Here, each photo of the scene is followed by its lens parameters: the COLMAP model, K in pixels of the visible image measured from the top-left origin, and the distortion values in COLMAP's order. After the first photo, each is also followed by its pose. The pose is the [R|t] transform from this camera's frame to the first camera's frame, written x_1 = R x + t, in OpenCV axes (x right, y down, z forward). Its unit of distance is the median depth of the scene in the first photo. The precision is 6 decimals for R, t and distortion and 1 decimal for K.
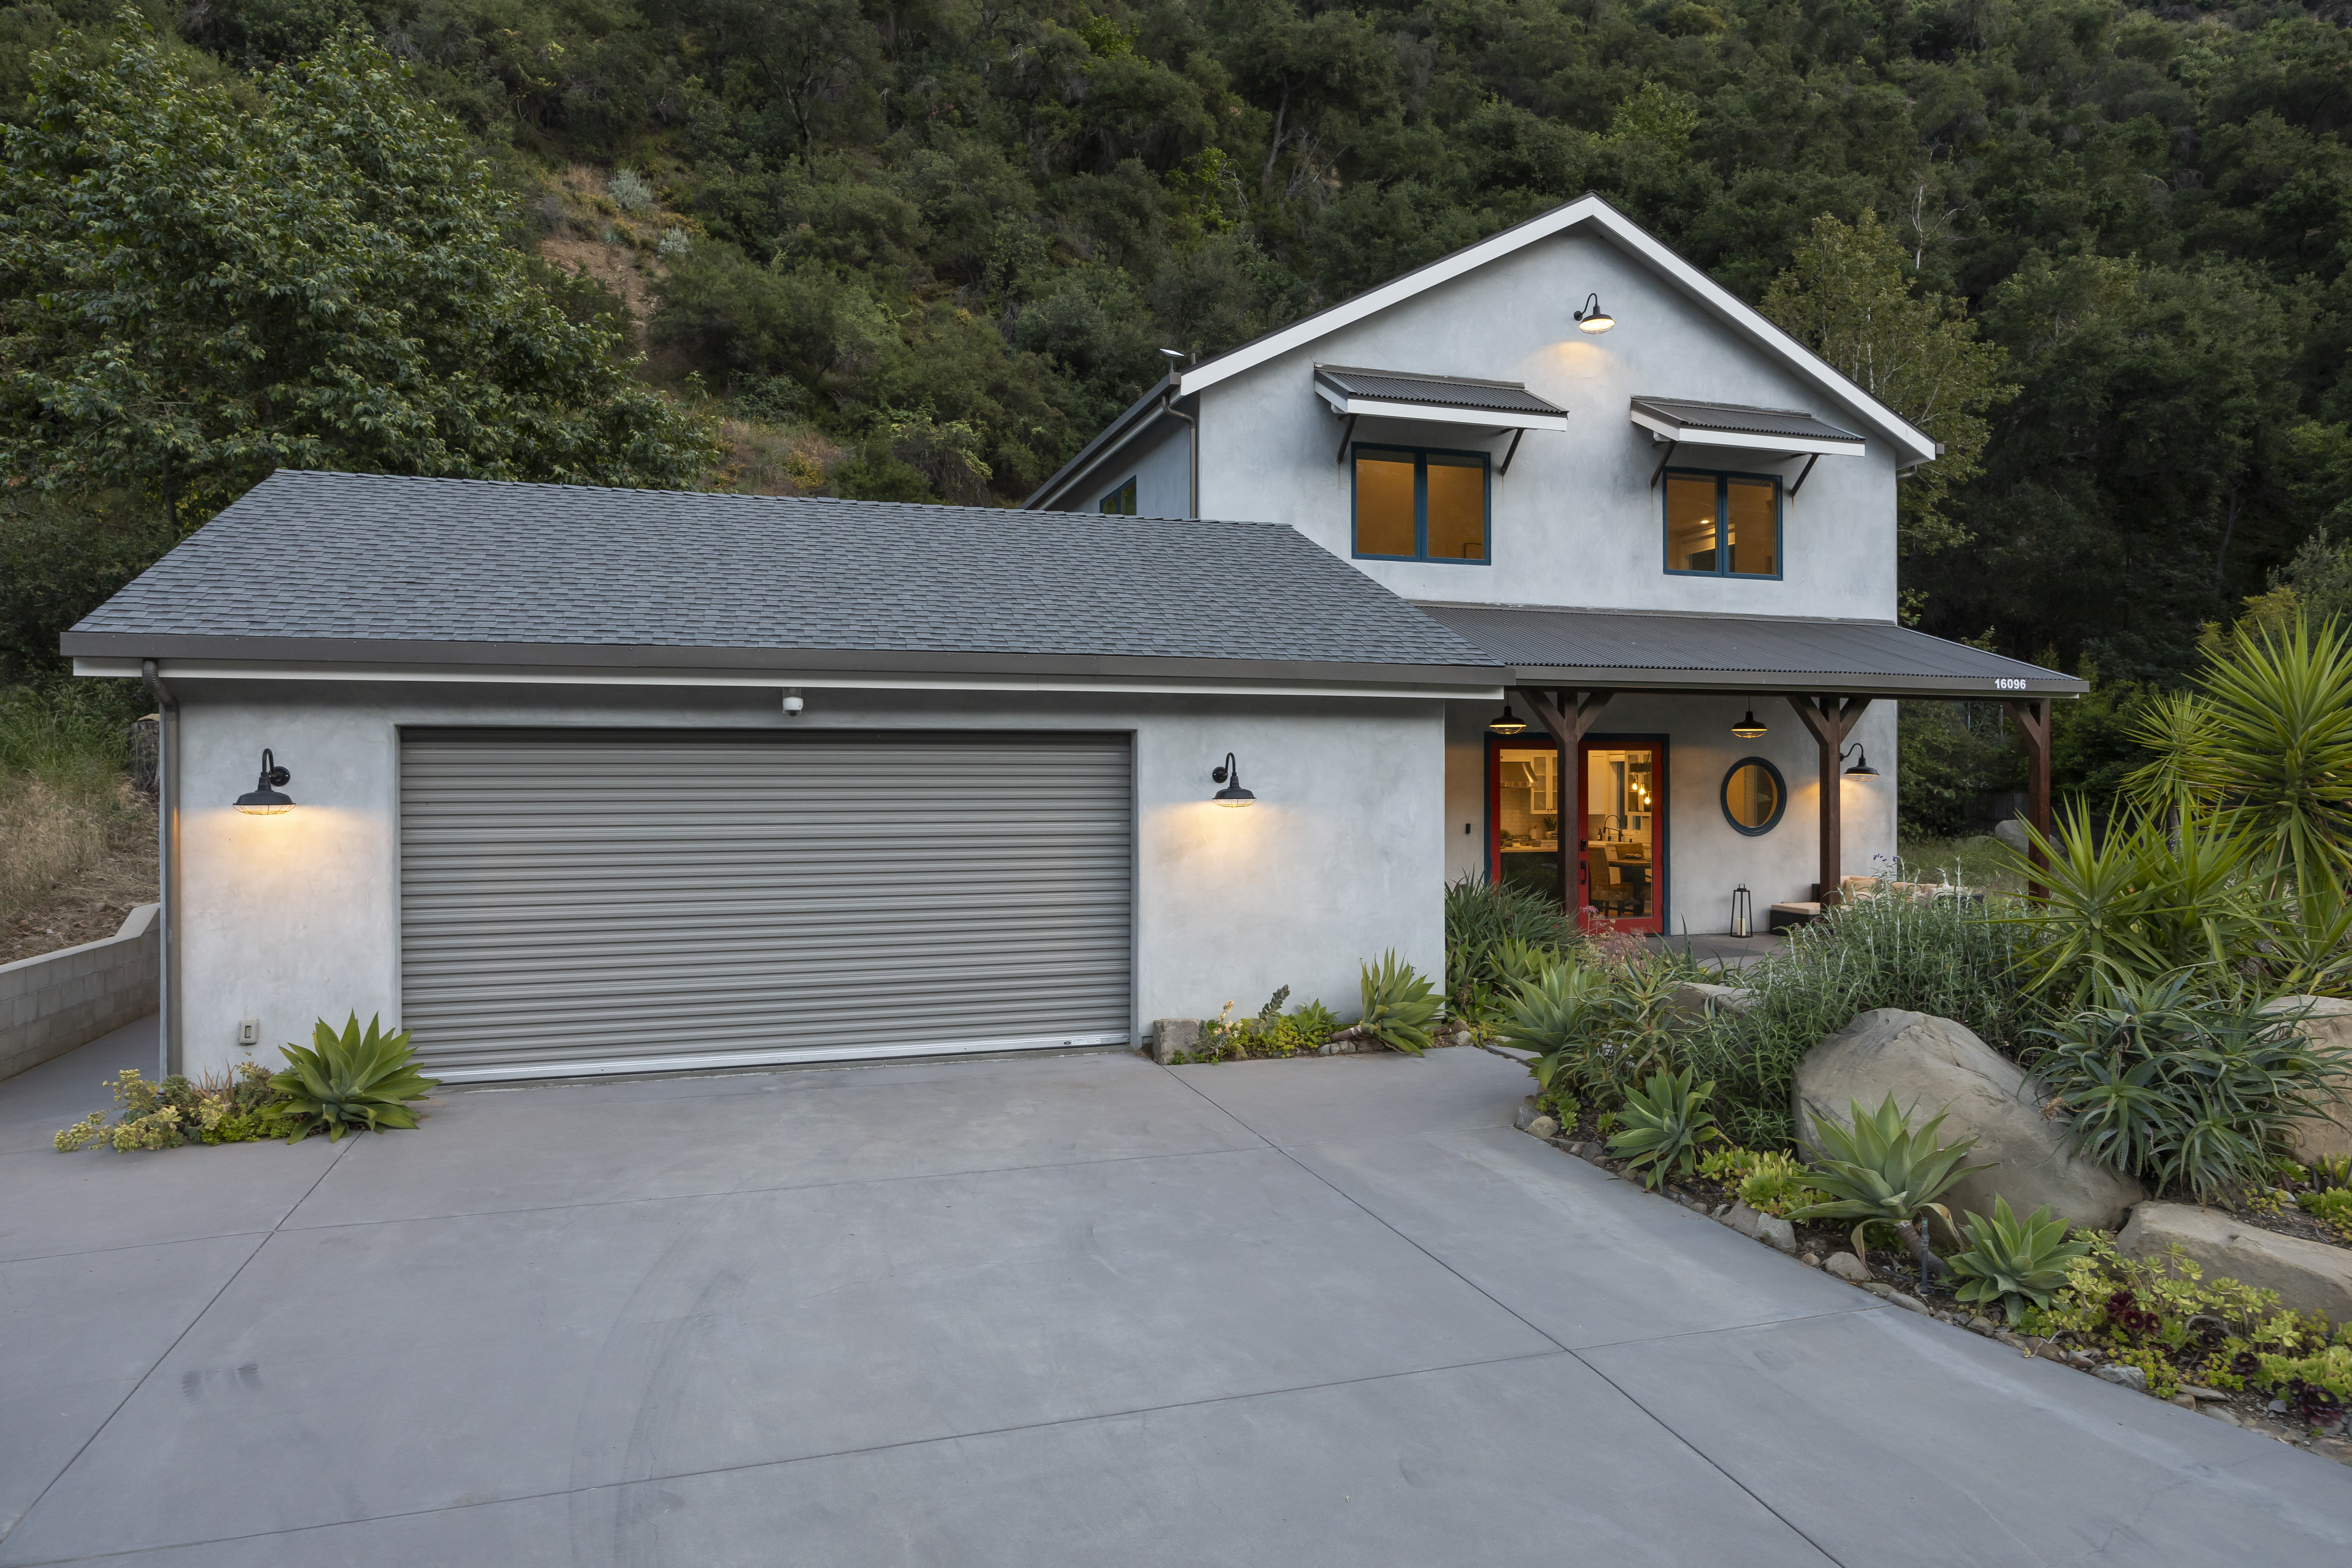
lens RADIAL K [[1448.5, 0, 1174.4], [0, 1448.5, 781.4], [0, 0, 1]] dist [-0.006323, 0.002712]
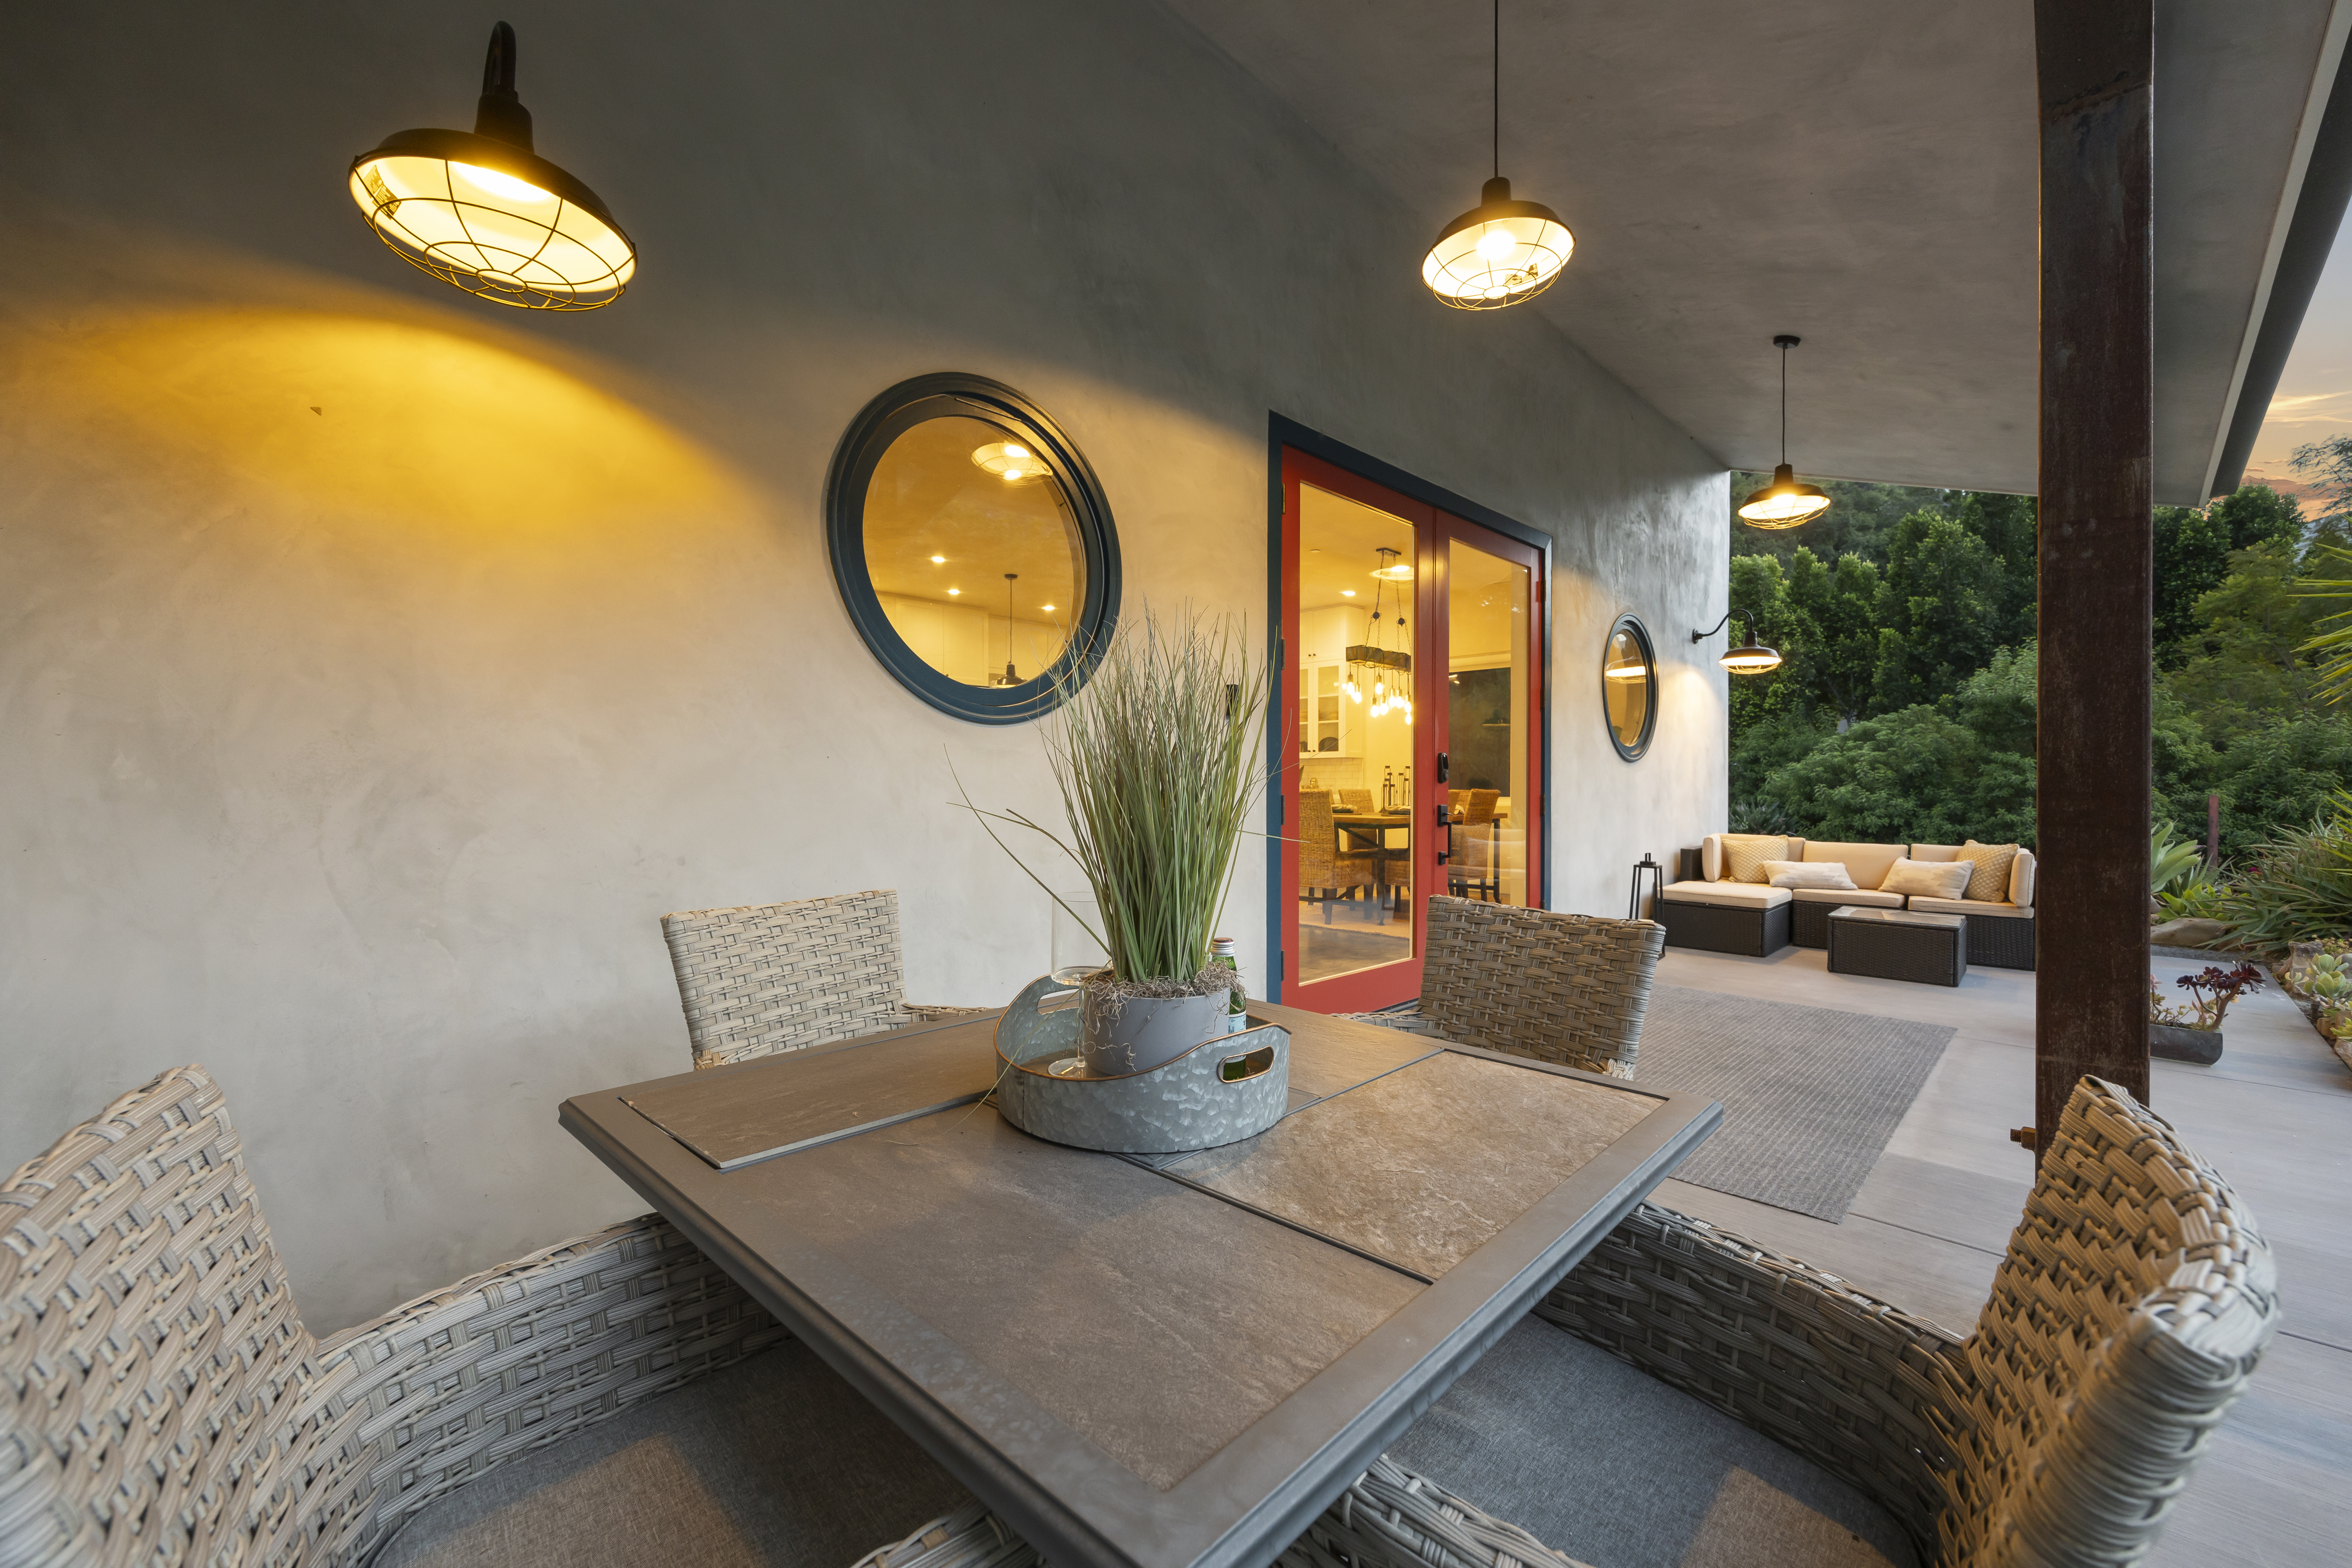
lens RADIAL K [[947.2, 0, 1170.0], [0, 947.2, 790.5], [0, 0, 1]] dist [-0.005624, -0.000095]
pose [[0.890968, 0.001897, 0.454063, 0.082475], [-0.004316, 0.999981, 0.004291, 0.043336], [-0.454047, -0.005783, 0.890959, 0.699958]]
